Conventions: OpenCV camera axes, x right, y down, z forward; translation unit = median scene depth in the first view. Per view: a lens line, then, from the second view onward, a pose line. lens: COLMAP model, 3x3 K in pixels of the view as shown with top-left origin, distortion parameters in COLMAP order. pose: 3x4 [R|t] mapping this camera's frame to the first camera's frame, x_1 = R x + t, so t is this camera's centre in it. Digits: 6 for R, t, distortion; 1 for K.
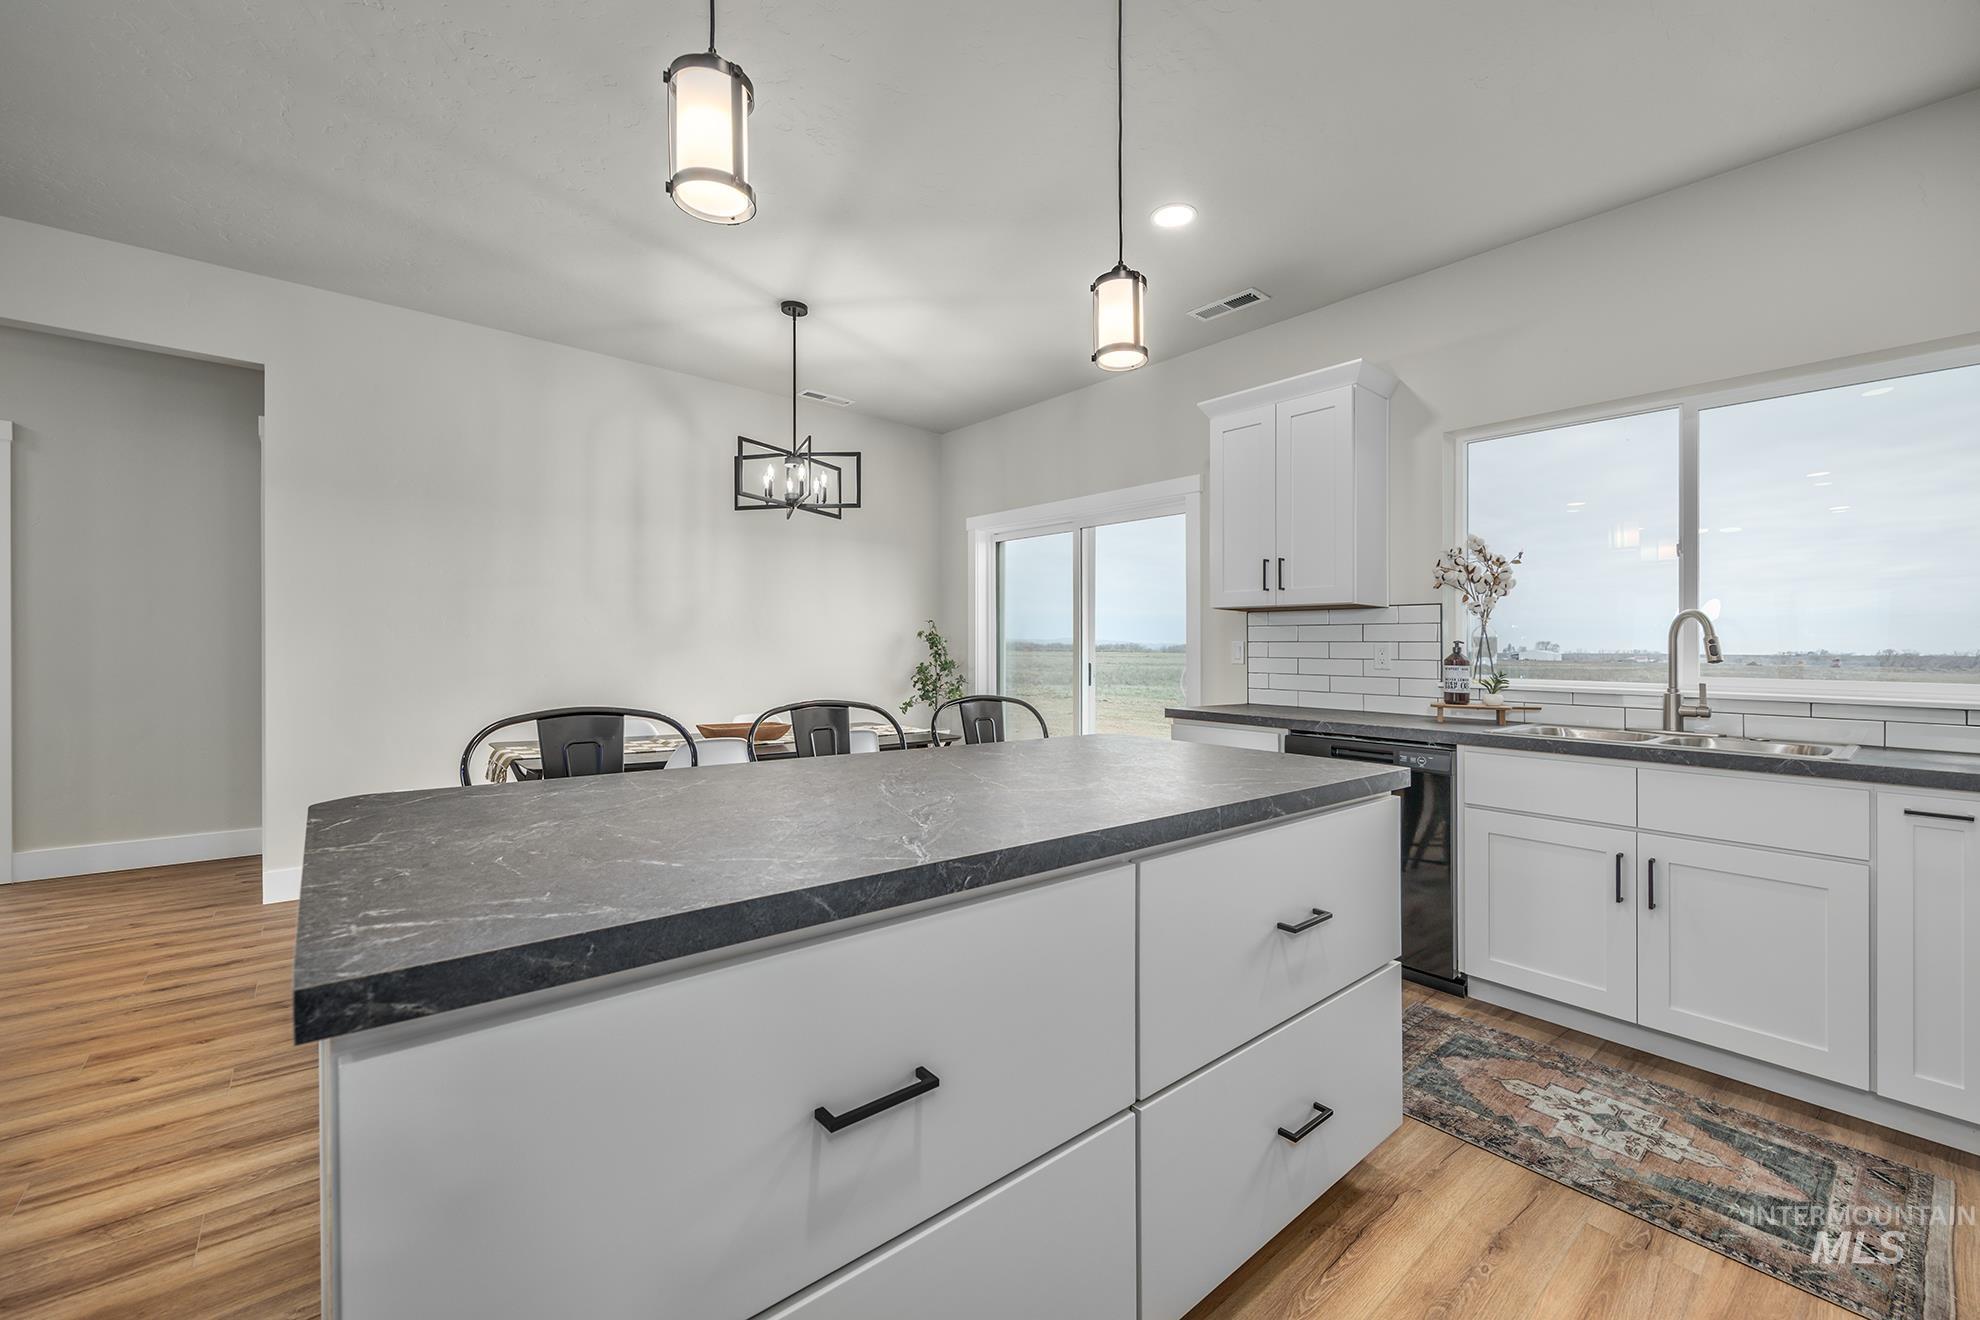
lens RADIAL K [[787.2, 0, 990.0], [0, 787.2, 660.0], [0, 0, 1]] dist [-0.001520, -0.000178]
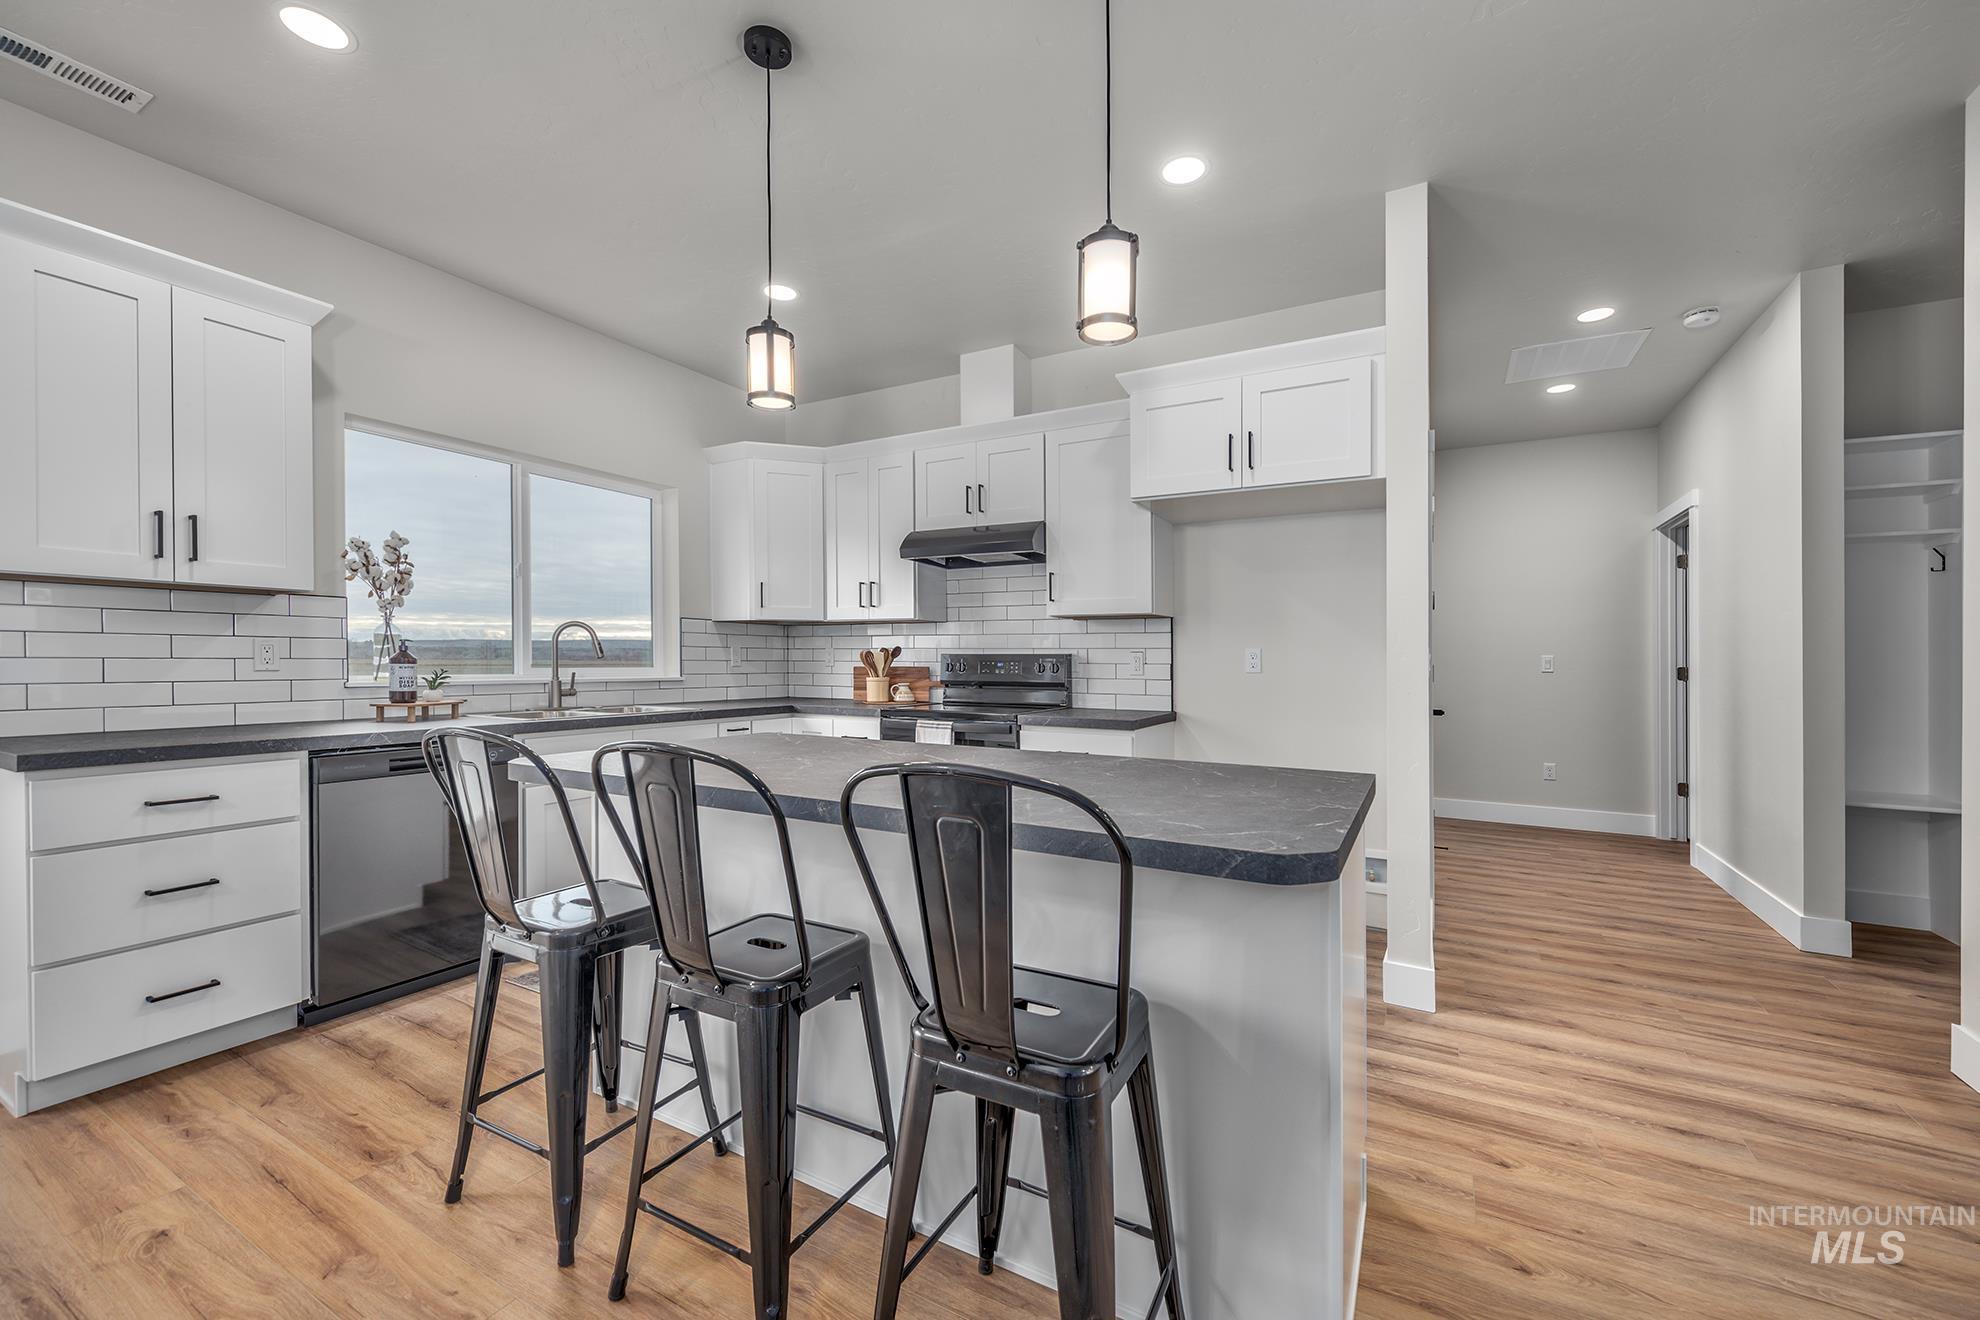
lens RADIAL K [[787.2, 0, 990.0], [0, 787.2, 660.0], [0, 0, 1]] dist [-0.001520, -0.000178]
pose [[-0.351090, -0.019583, 0.936137, -0.594531], [-0.005305, 0.999807, 0.018926, -0.020672], [-0.936327, 0.001678, -0.351127, 0.644513]]
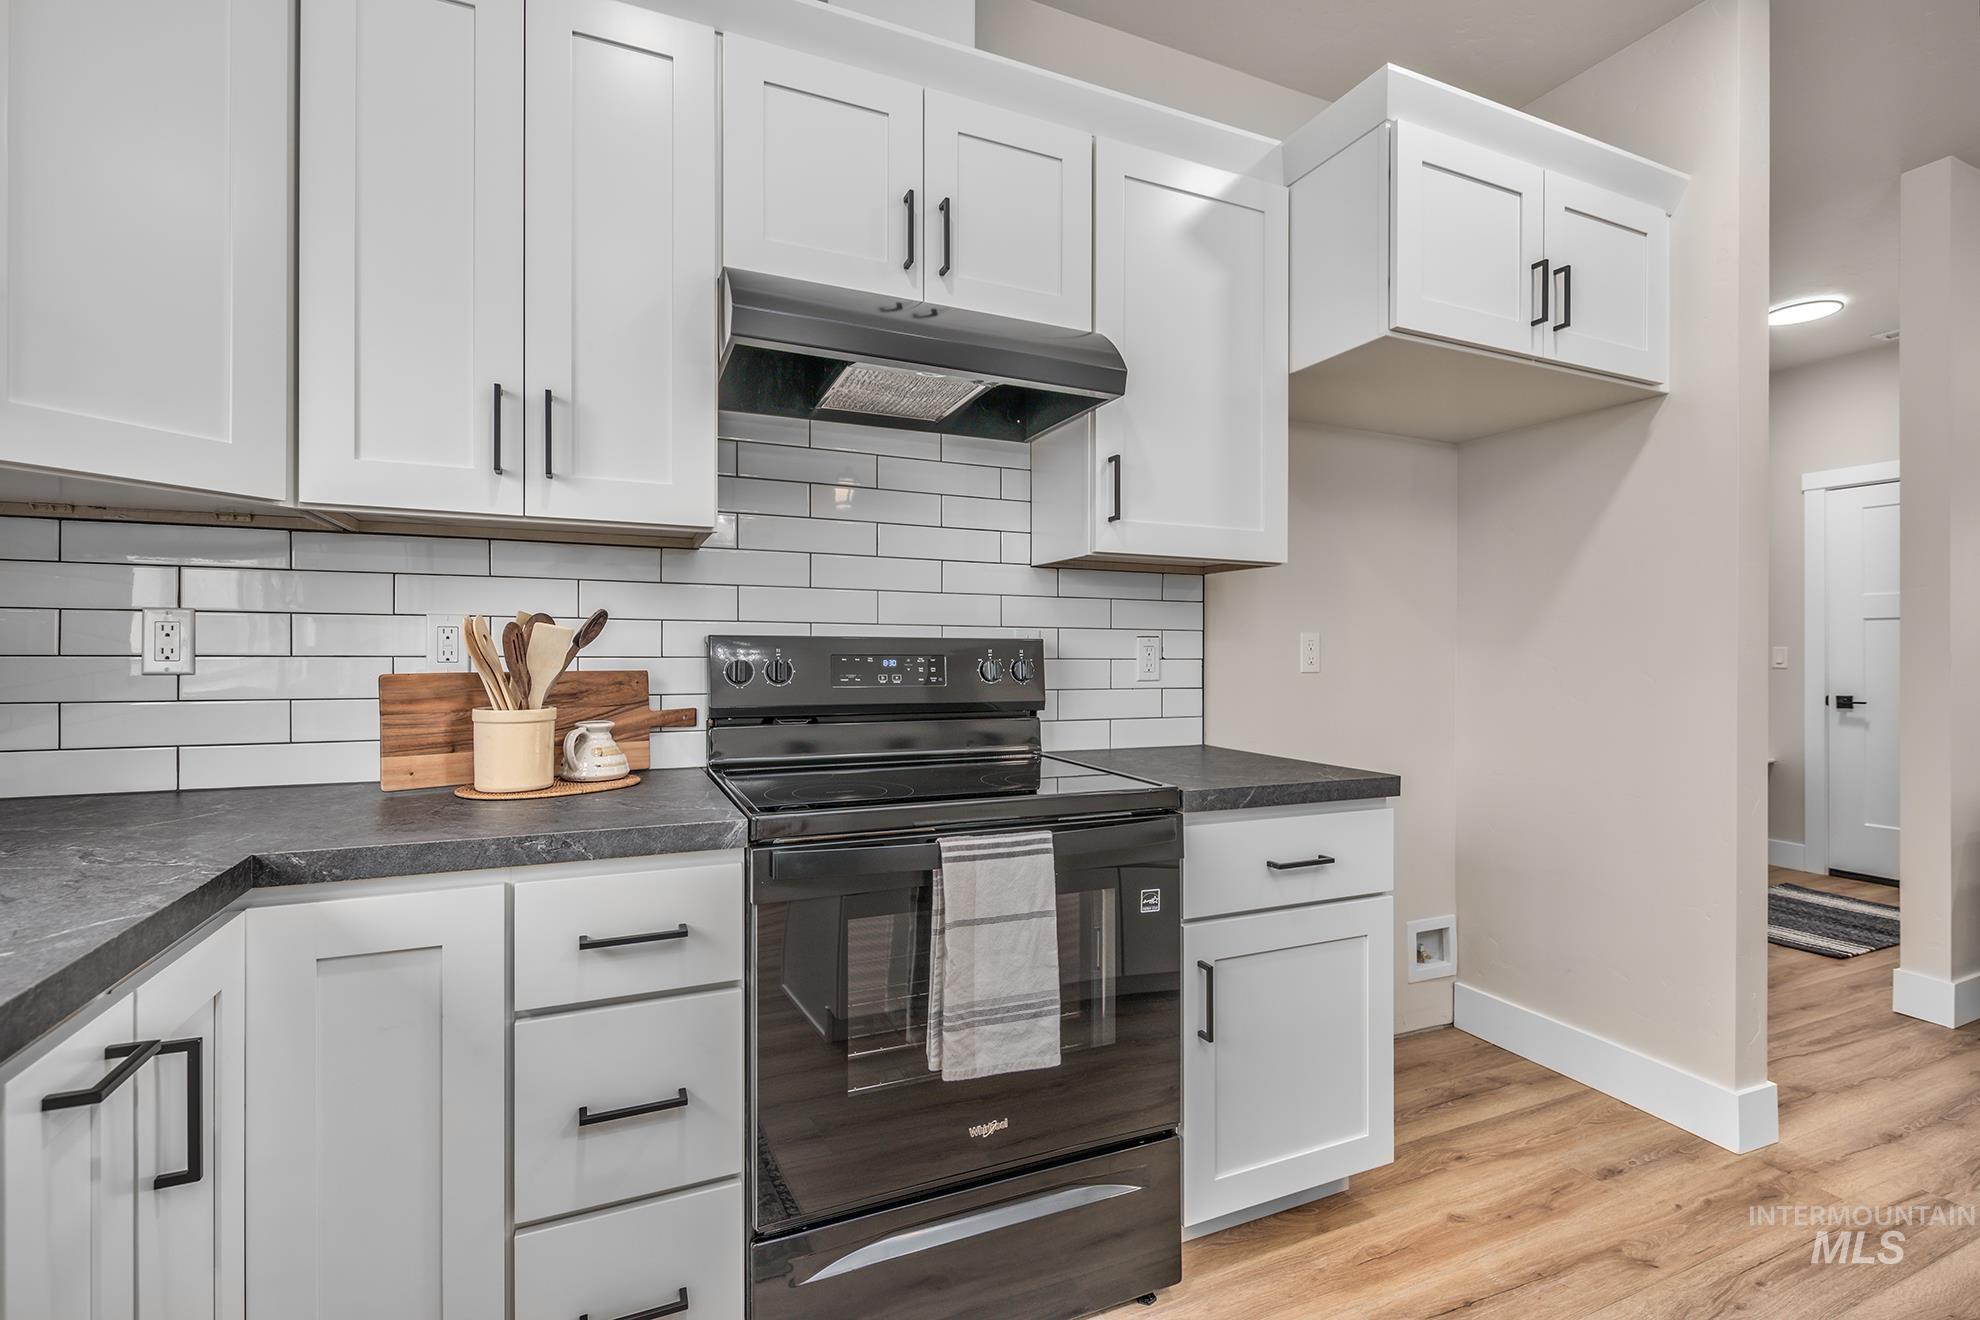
lens RADIAL K [[889.7, 0, 990.0], [0, 889.7, 660.0], [0, 0, 1]] dist [-0.000385, 0.000150]
pose [[-0.959626, -0.024390, 0.280221, 0.423722], [-0.020868, 0.999661, 0.015547, -0.000611], [-0.280505, 0.009071, -0.959810, 0.734665]]
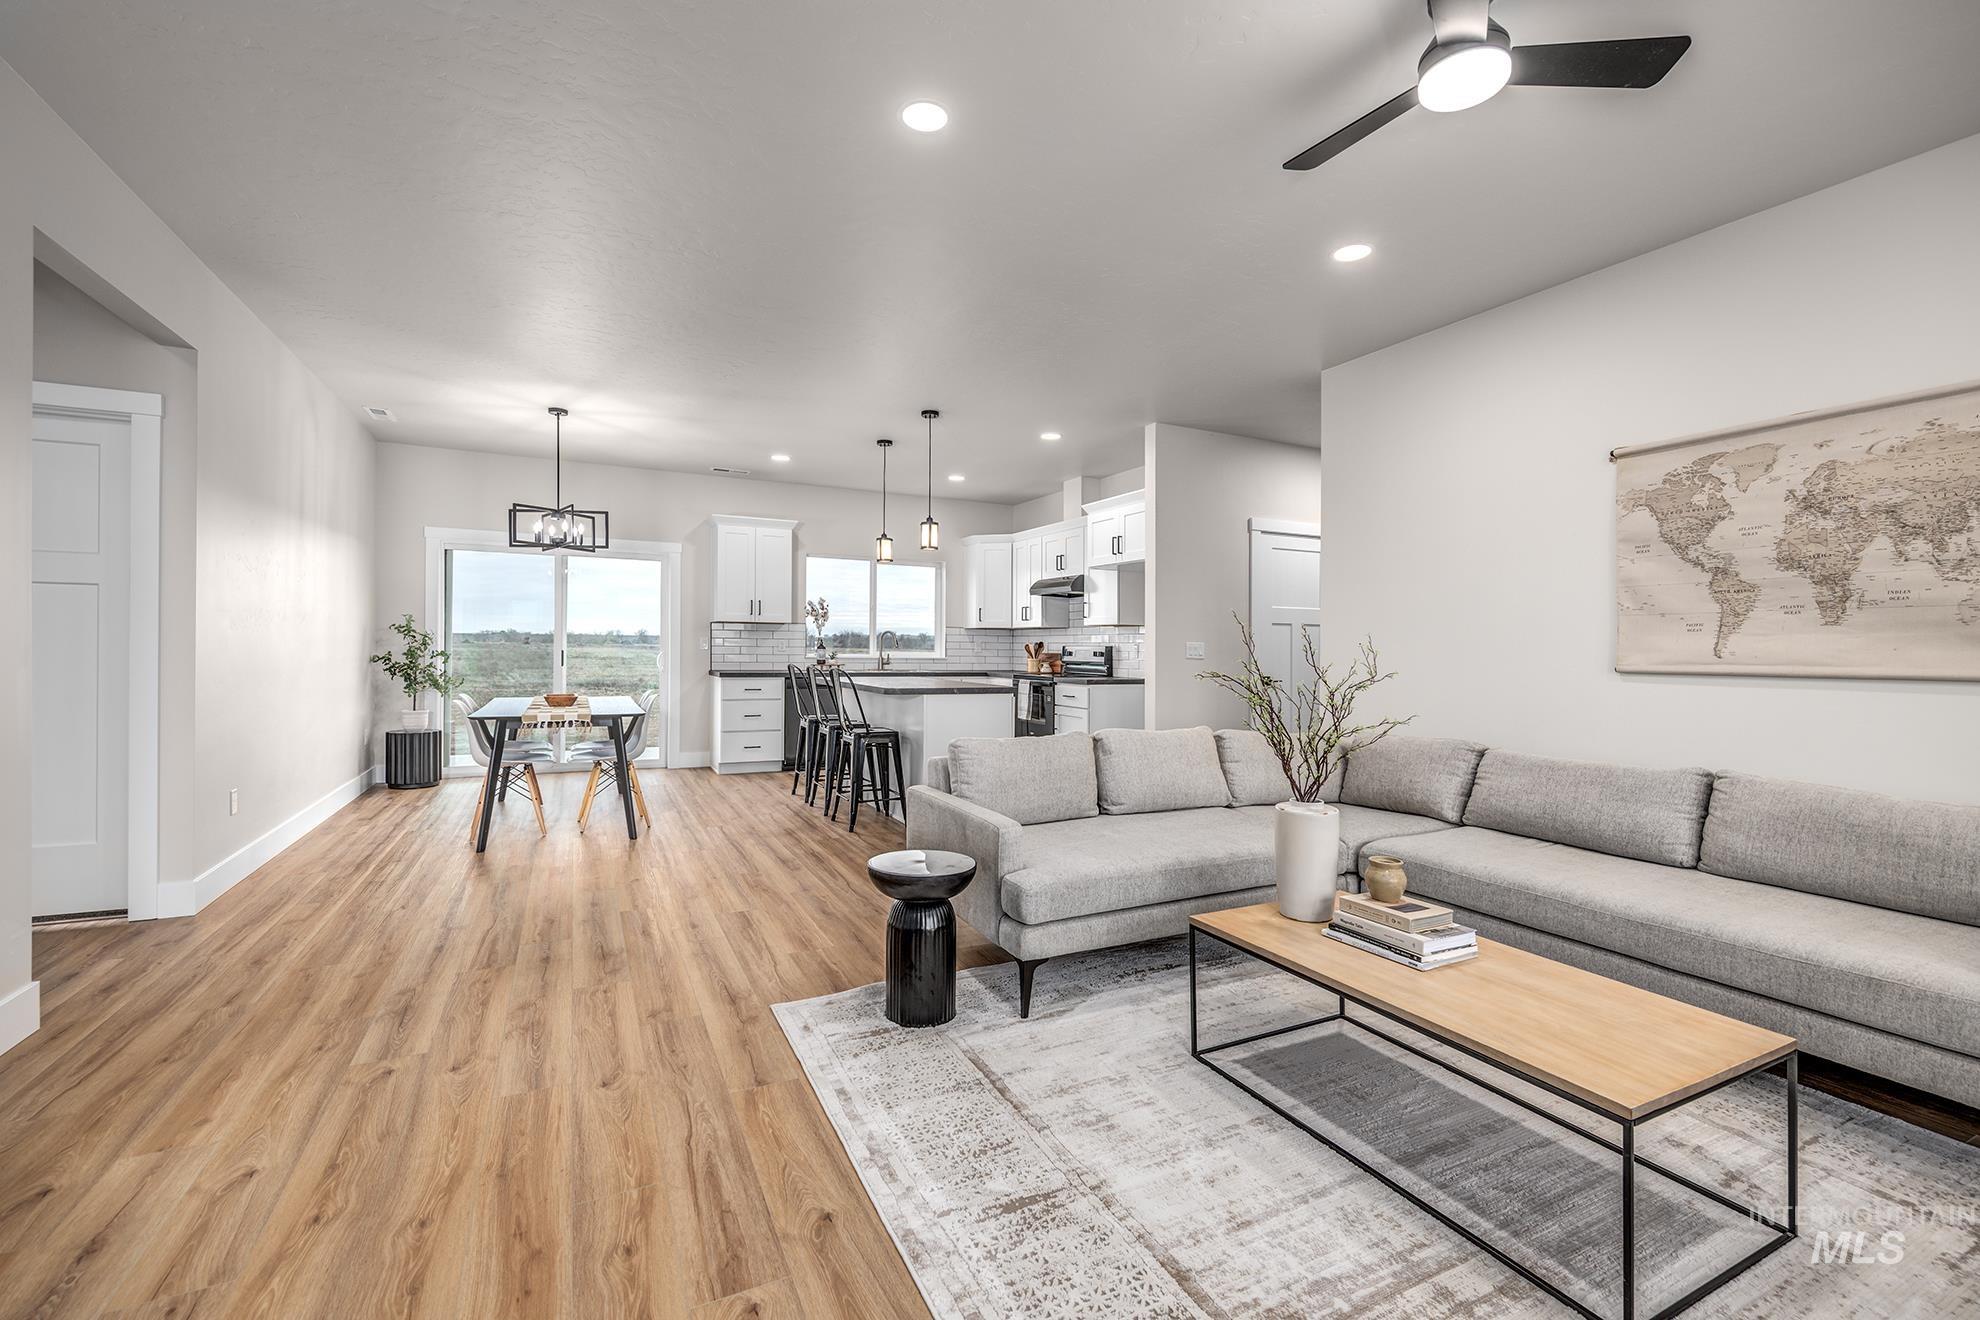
lens RADIAL K [[832.7, 0, 990.0], [0, 832.7, 660.0], [0, 0, 1]] dist [0.002113, 0.000007]
pose [[0.241472, -0.027579, 0.970016, -1.894937], [-0.000316, 0.999594, 0.028498, -0.035087], [-0.970408, -0.007188, 0.241365, -0.191559]]
